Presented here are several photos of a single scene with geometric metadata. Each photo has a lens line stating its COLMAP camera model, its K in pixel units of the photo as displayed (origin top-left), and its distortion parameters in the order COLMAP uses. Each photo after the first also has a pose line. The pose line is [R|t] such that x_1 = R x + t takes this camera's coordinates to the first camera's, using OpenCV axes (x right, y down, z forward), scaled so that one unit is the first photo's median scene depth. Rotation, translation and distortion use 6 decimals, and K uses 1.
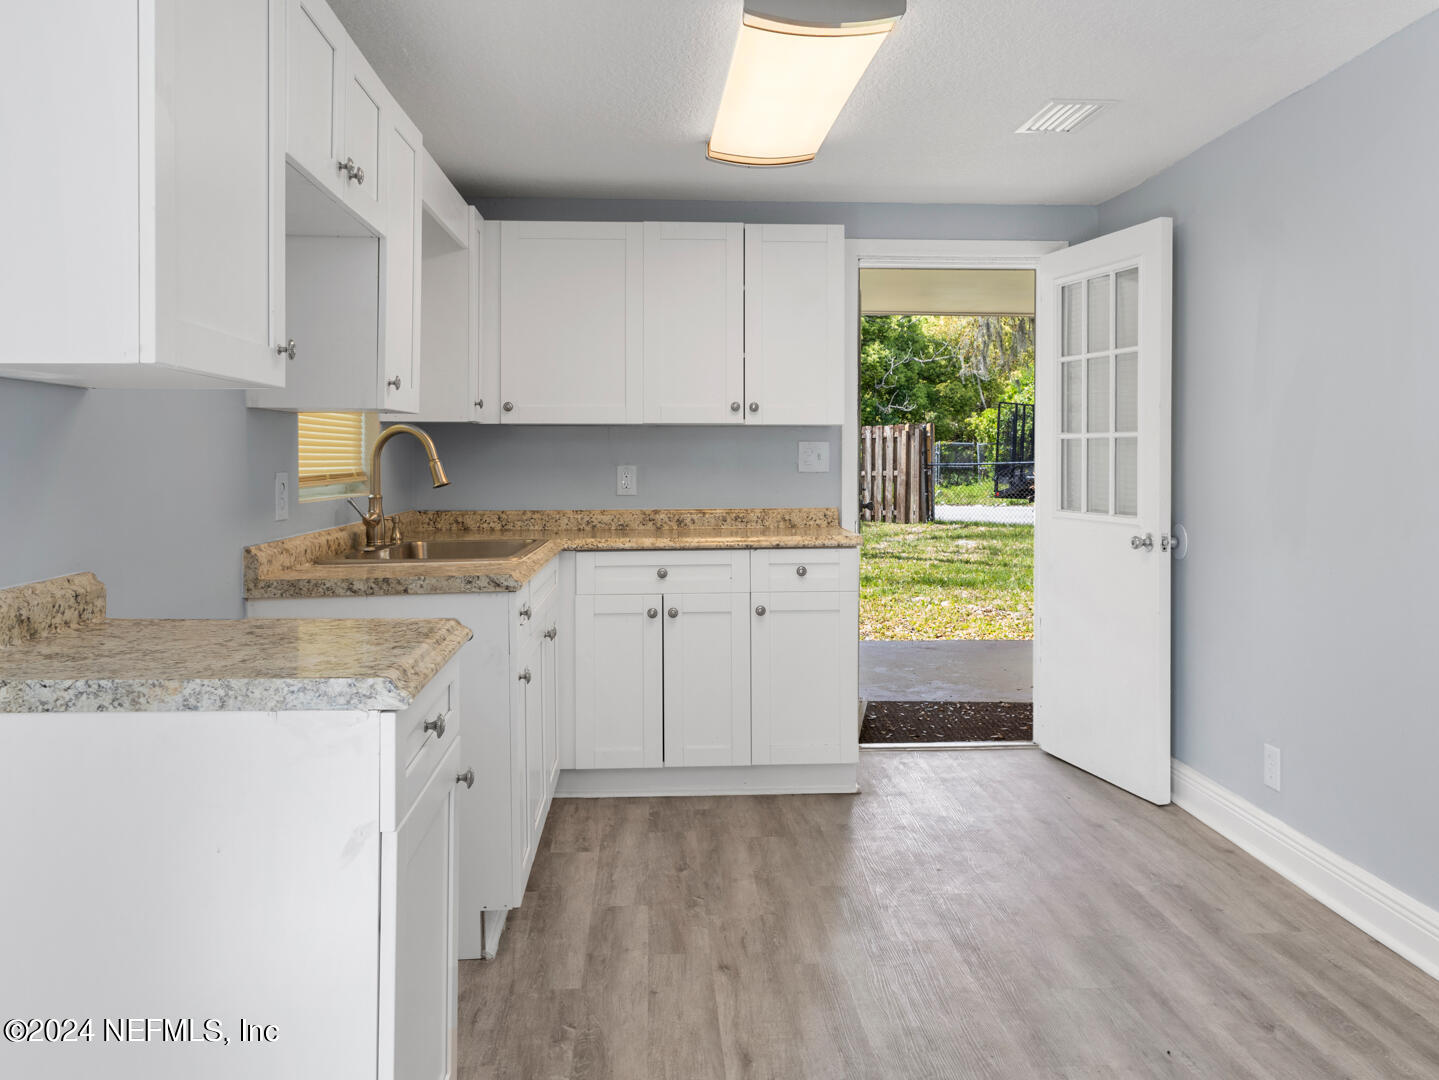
lens RADIAL K [[1158.7, 0, 718.6], [0, 1158.7, 519.5], [0, 0, 1]] dist [0.002942, 0.003782]
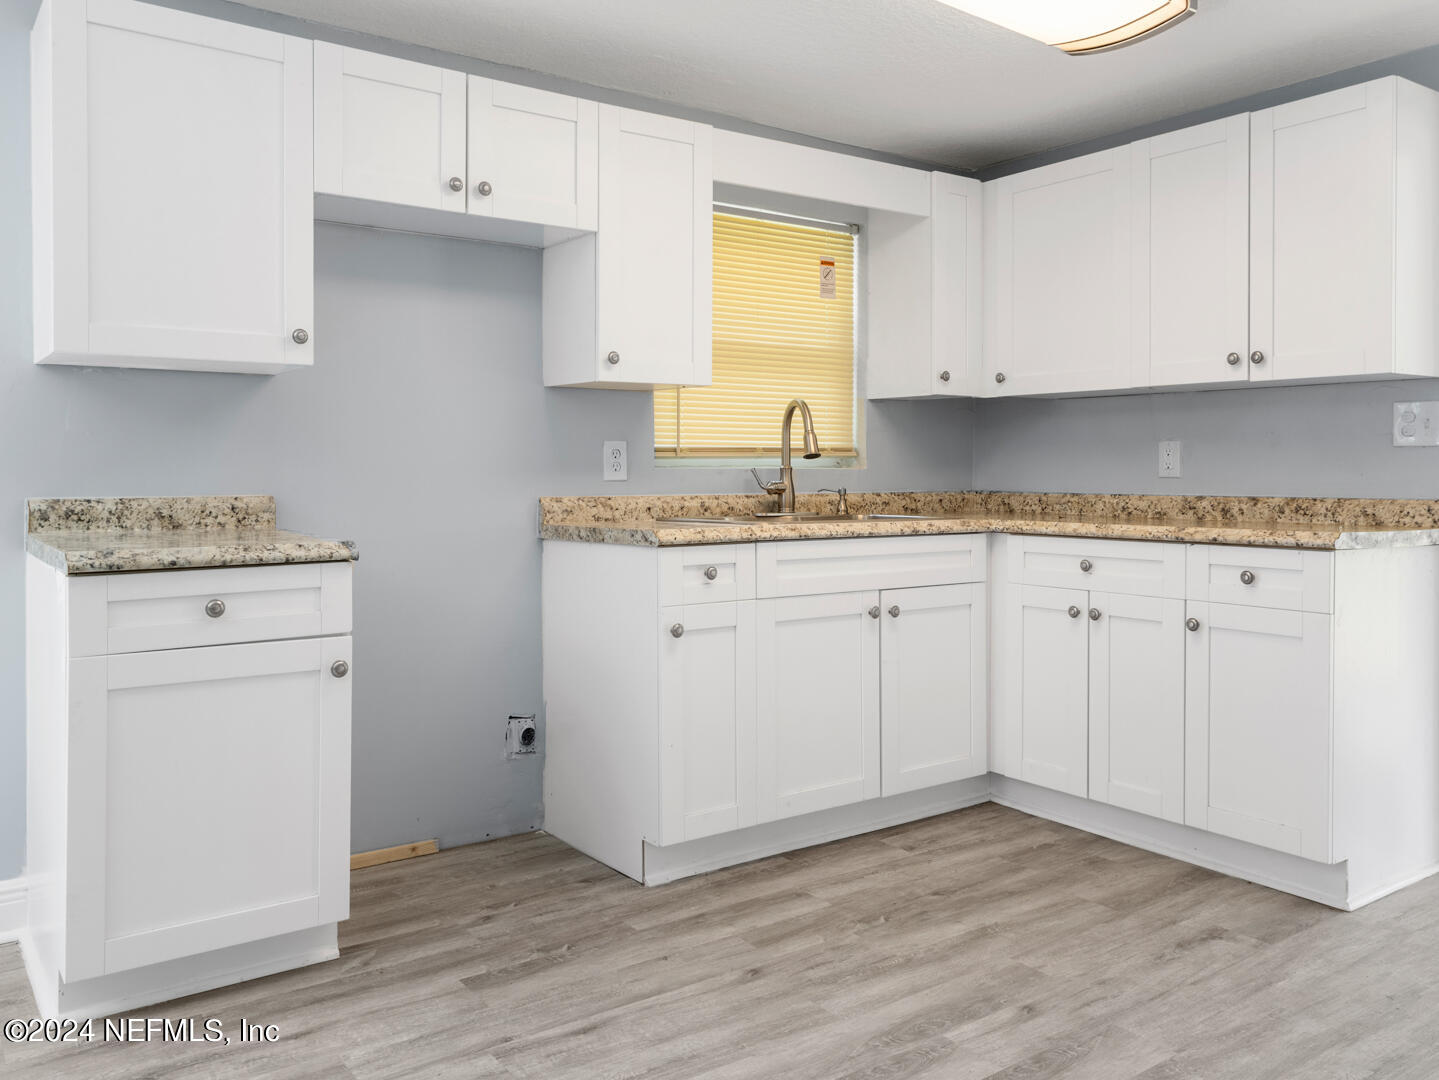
lens RADIAL K [[1145.5, 0, 719.5], [0, 1145.5, 540.0], [0, 0, 1]] dist [0.000216, 0.002871]
pose [[0.533155, 0.054928, -0.844232, 0.547019], [-0.046297, 0.998289, 0.035714, 0.011659], [0.844750, 0.020044, 0.534786, 0.363070]]
